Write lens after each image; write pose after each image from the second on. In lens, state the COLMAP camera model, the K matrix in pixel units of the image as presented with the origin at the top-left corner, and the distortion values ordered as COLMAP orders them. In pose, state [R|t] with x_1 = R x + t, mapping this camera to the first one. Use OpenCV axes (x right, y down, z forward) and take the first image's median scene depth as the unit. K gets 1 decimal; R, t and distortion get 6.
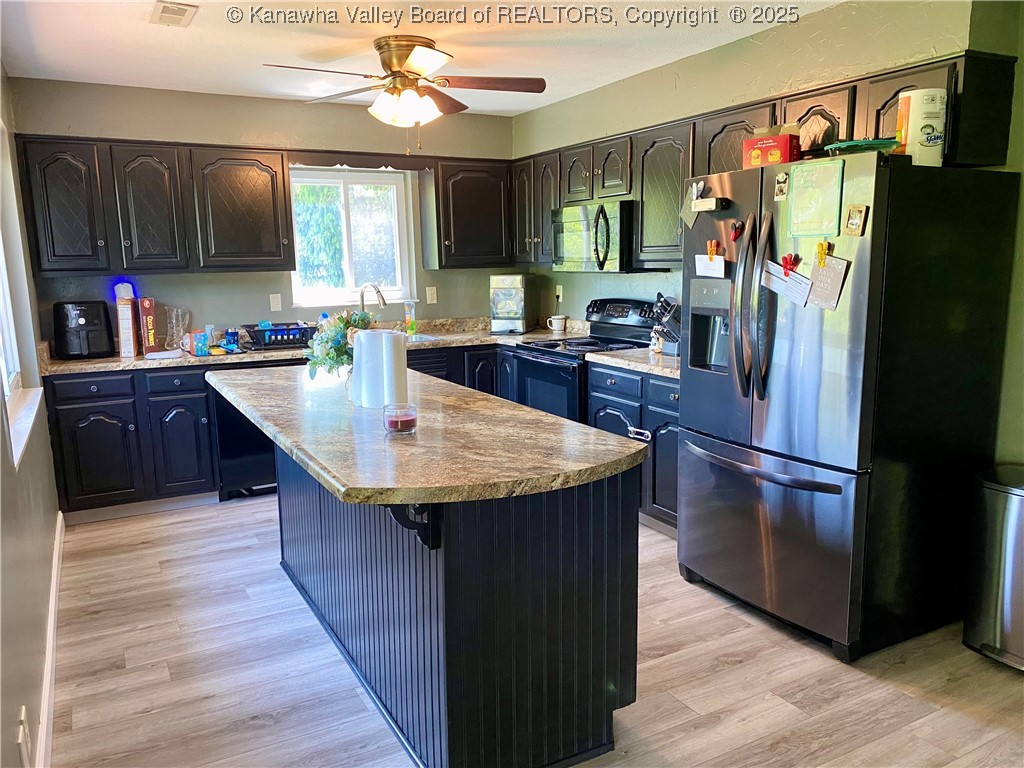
lens RADIAL K [[778.0, 0, 514.5], [0, 778.0, 408.4], [0, 0, 1]] dist [0.009370, -0.013341]
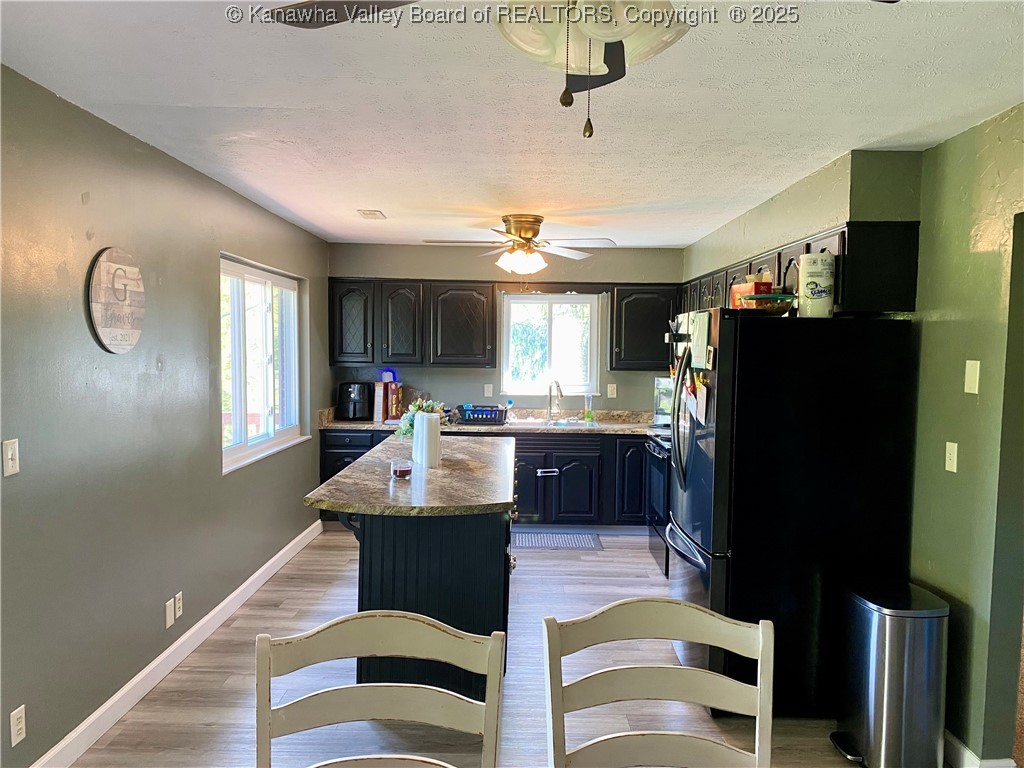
lens RADIAL K [[778.0, 0, 510.4], [0, 778.0, 383.3], [0, 0, 1]] dist [0.009370, -0.013341]
pose [[0.872368, 0.052034, -0.486072, 0.427632], [-0.119109, 0.986977, -0.108114, -0.008543], [0.474117, 0.152211, 0.867205, -0.161890]]
